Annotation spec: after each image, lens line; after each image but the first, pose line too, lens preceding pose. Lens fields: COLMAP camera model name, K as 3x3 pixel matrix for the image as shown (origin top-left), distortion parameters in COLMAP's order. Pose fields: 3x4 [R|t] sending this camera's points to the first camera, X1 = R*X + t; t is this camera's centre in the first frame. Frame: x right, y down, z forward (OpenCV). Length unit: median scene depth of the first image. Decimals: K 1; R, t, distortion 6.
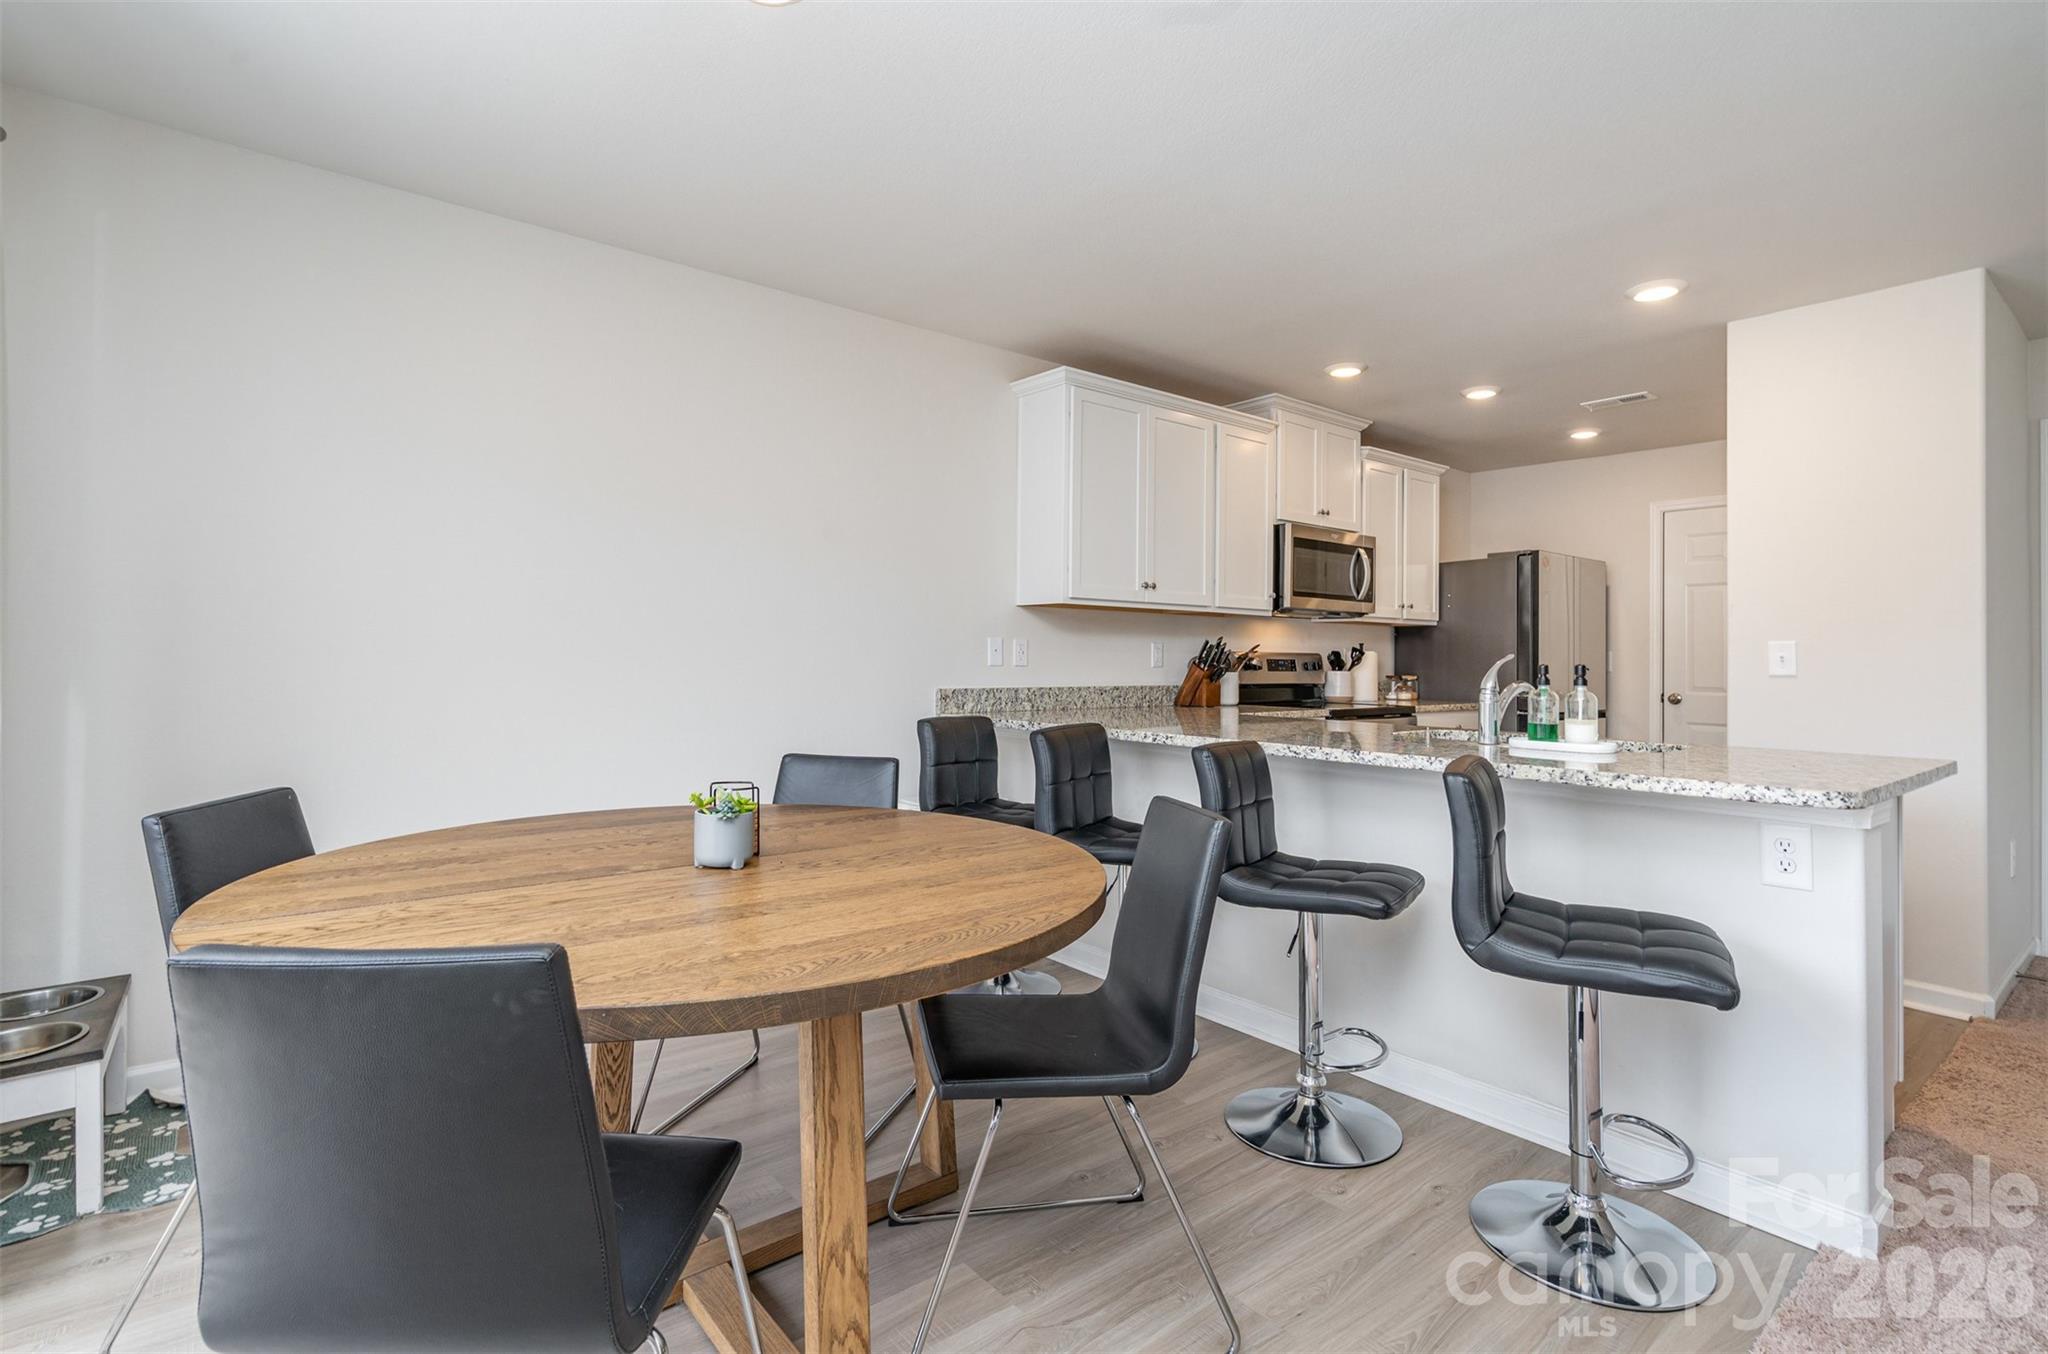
lens RADIAL K [[967.5, 0, 1025.8], [0, 967.5, 648.7], [0, 0, 1]] dist [-0.000615, -0.000086]
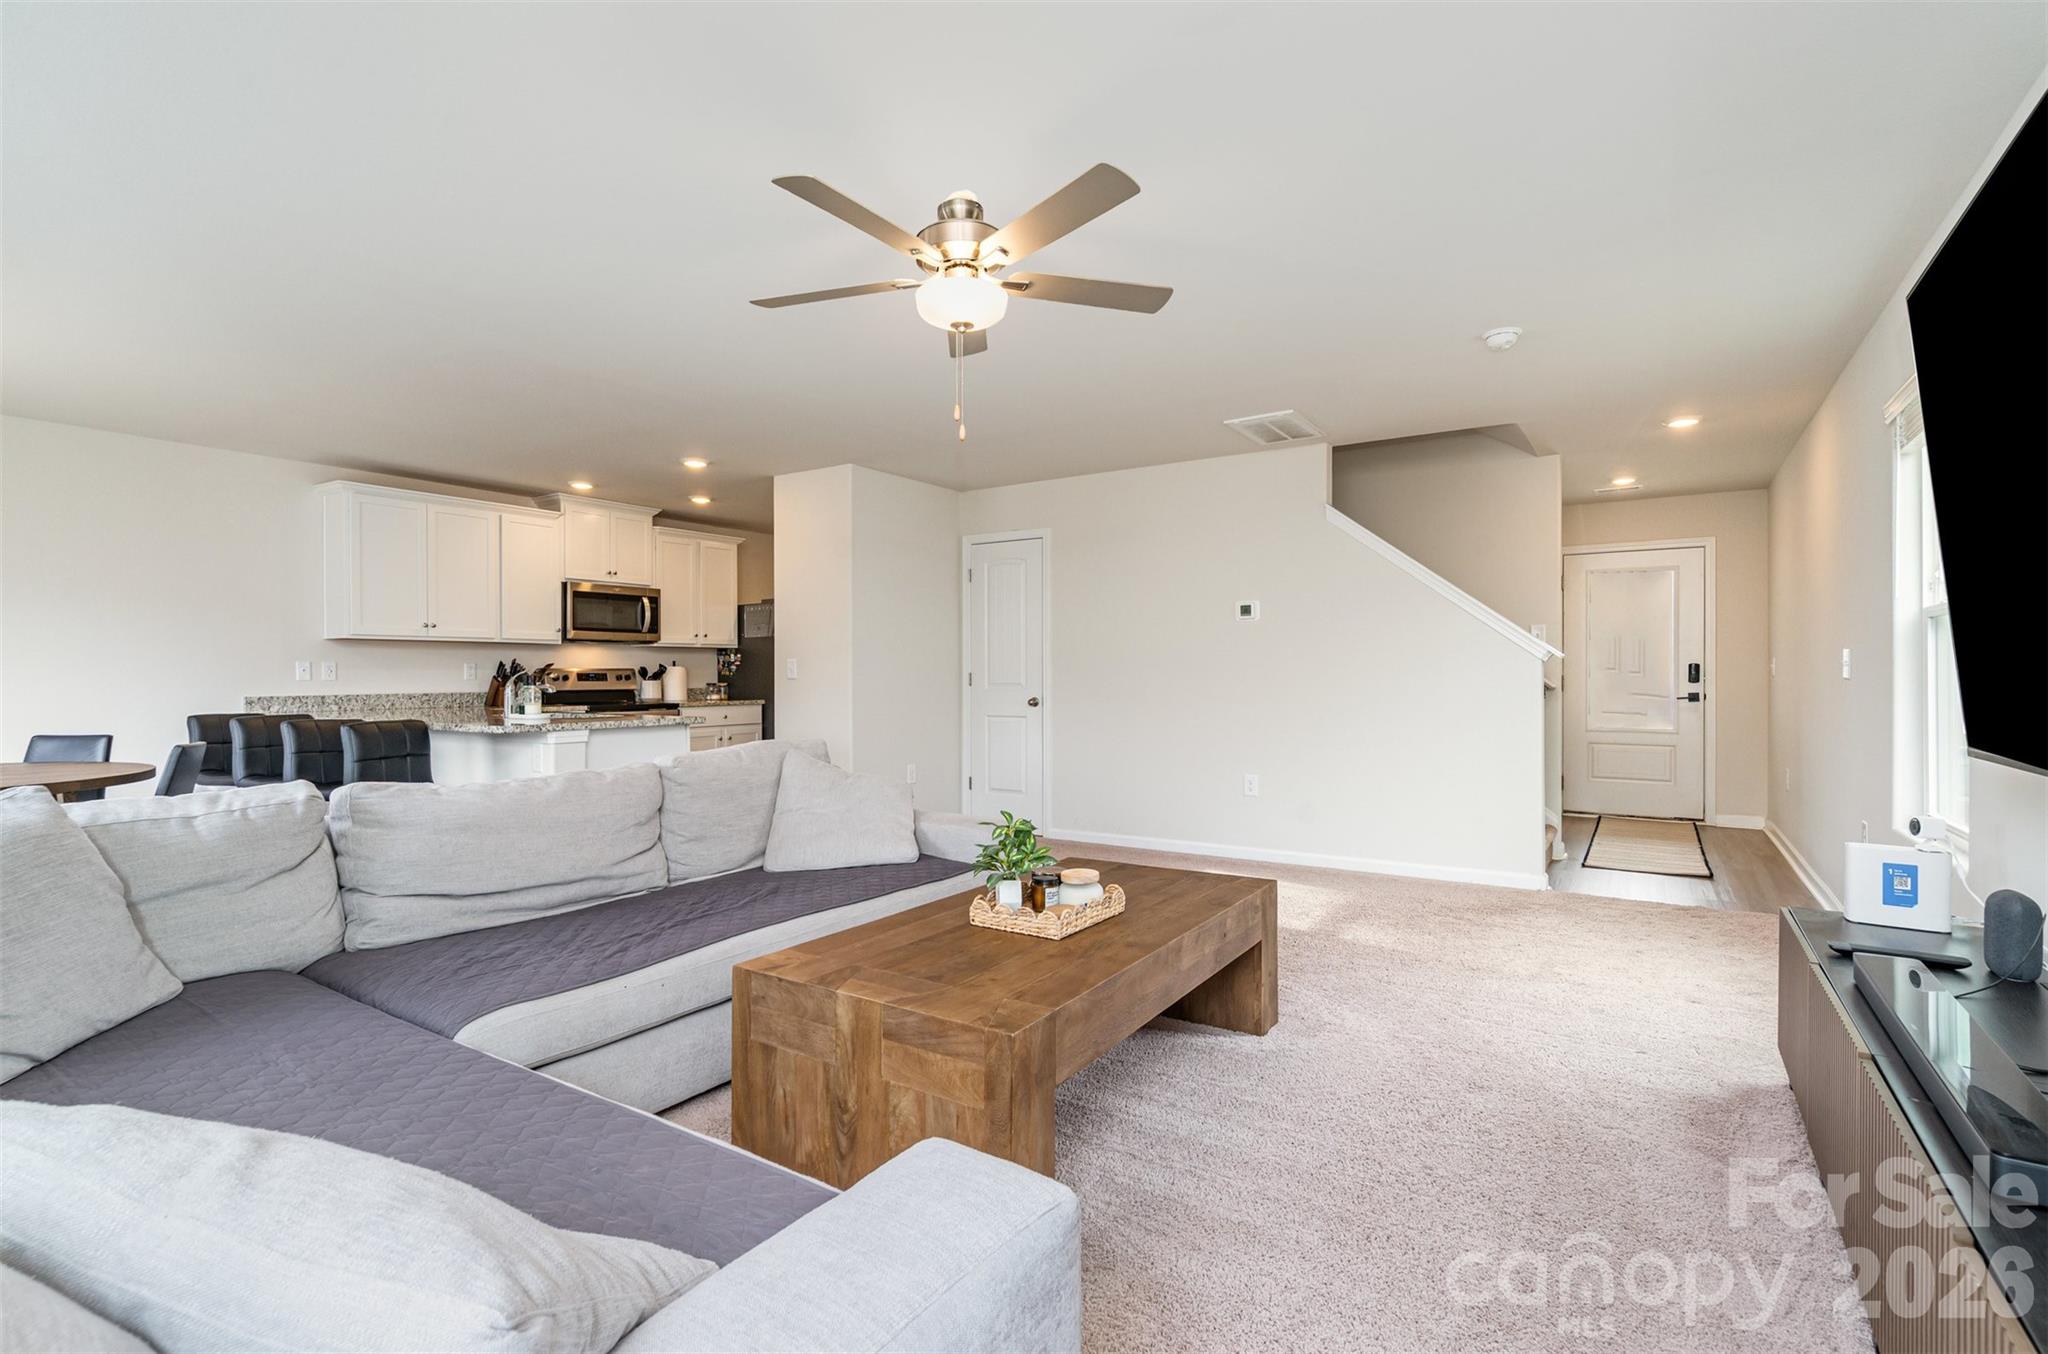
lens RADIAL K [[946.7, 0, 1024.0], [0, 946.7, 677.0], [0, 0, 1]] dist [-0.001843, -0.000270]
pose [[0.953747, -0.013494, 0.300307, 0.498999], [0.008057, 0.999781, 0.019335, -0.005644], [-0.300502, -0.016021, 0.953647, -0.595183]]
